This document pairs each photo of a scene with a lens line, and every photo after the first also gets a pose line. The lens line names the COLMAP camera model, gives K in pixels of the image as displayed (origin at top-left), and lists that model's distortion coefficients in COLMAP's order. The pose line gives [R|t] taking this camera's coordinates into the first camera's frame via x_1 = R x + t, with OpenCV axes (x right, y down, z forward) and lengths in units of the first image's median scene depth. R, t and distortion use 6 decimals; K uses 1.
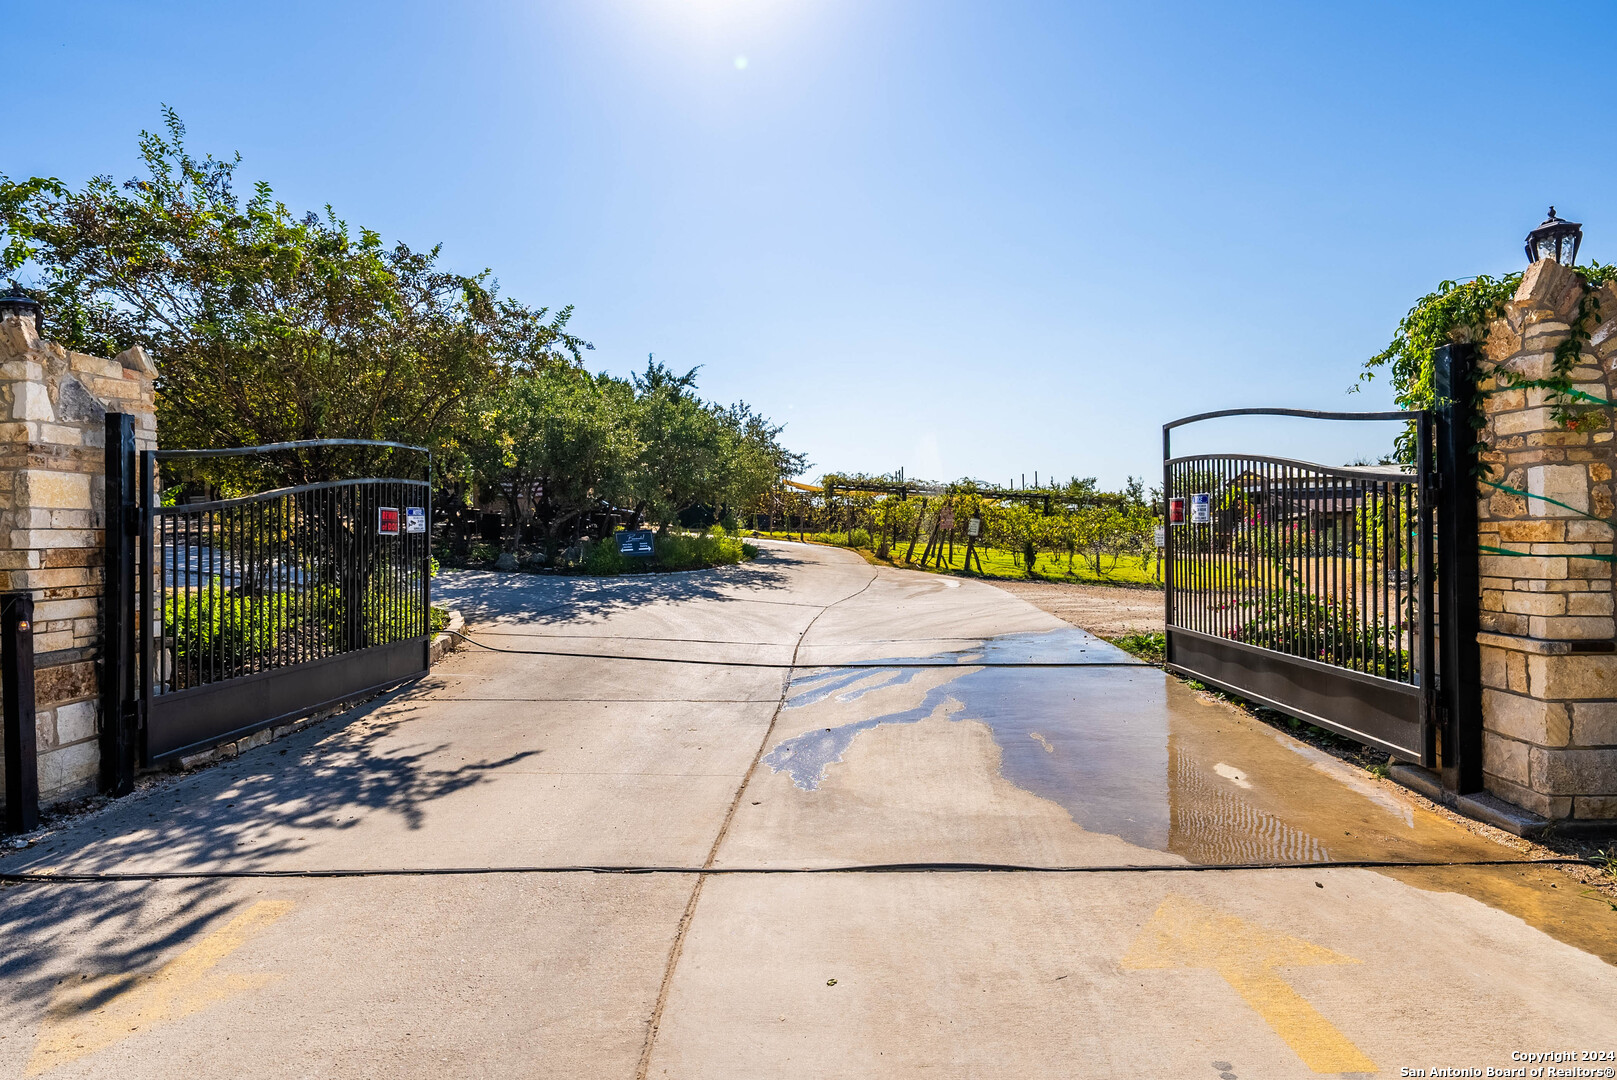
lens RADIAL K [[850.0, 0, 808.5], [0, 850.0, 540.0], [0, 0, 1]] dist [0.000186, 0.000022]
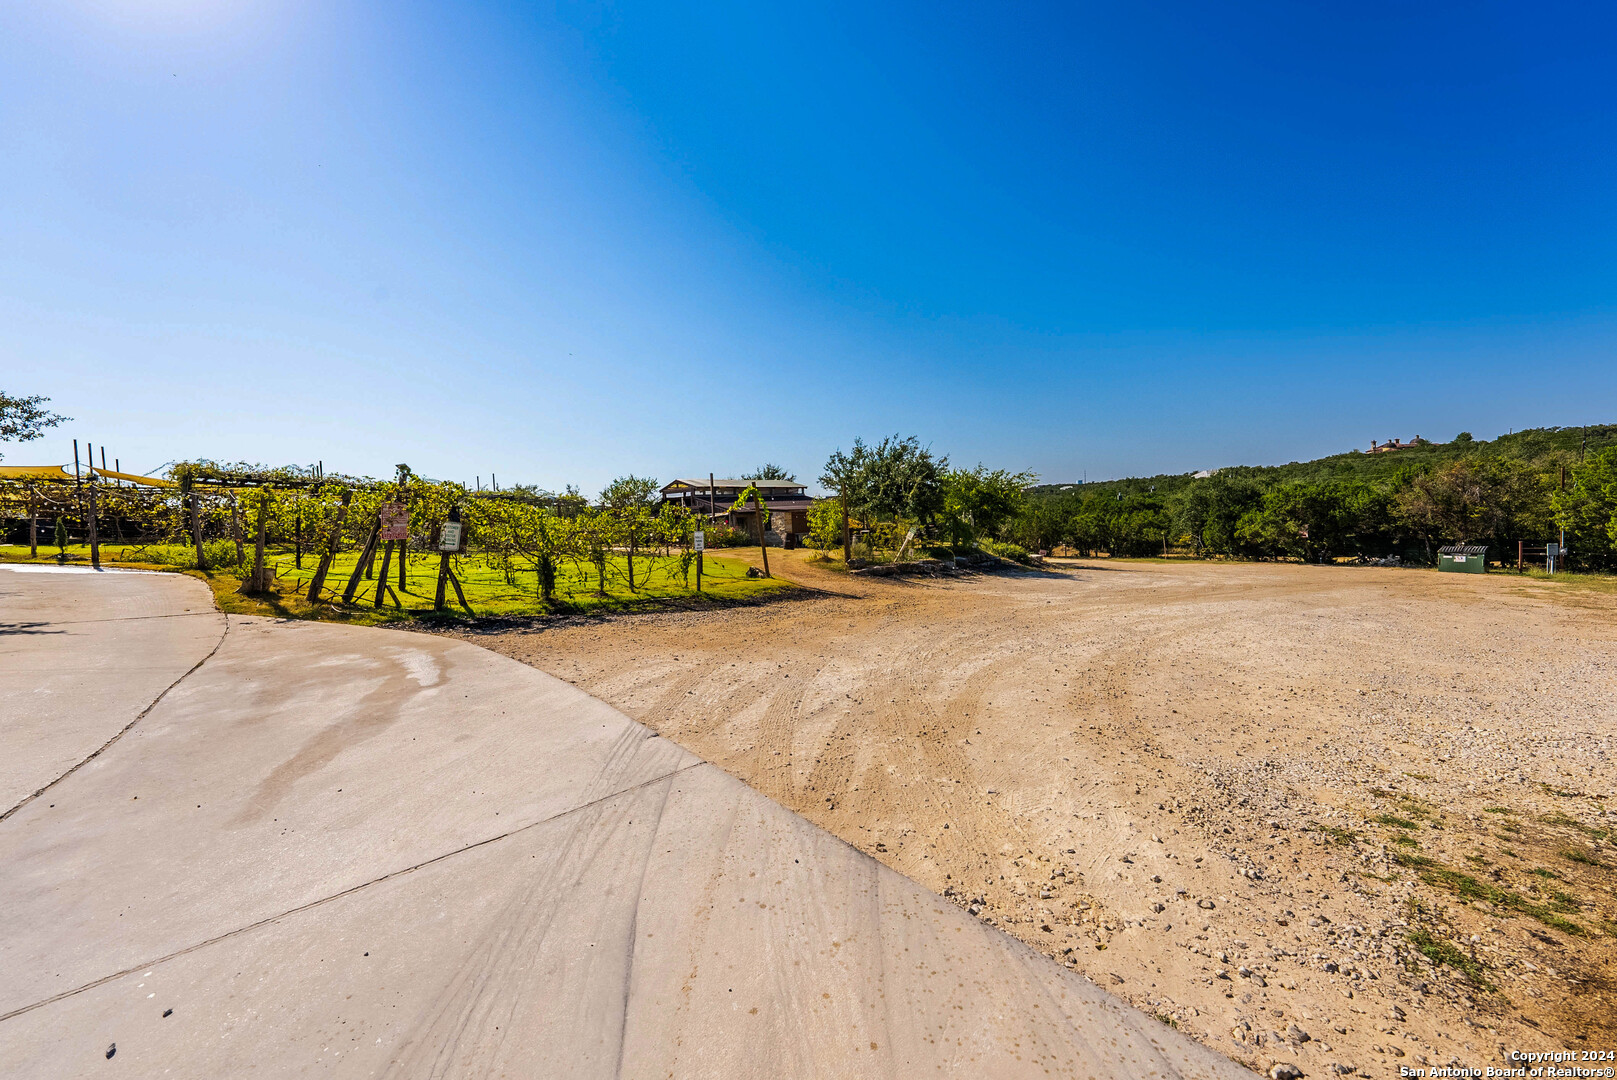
lens RADIAL K [[576.7, 0, 808.5], [0, 576.7, 540.0], [0, 0, 1]] dist [0.001483, 0.000134]
pose [[0.700326, -0.037242, 0.712851, 0.067718], [0.028964, 0.999298, 0.023752, -0.012213], [-0.713235, 0.004013, 0.700913, 0.446292]]
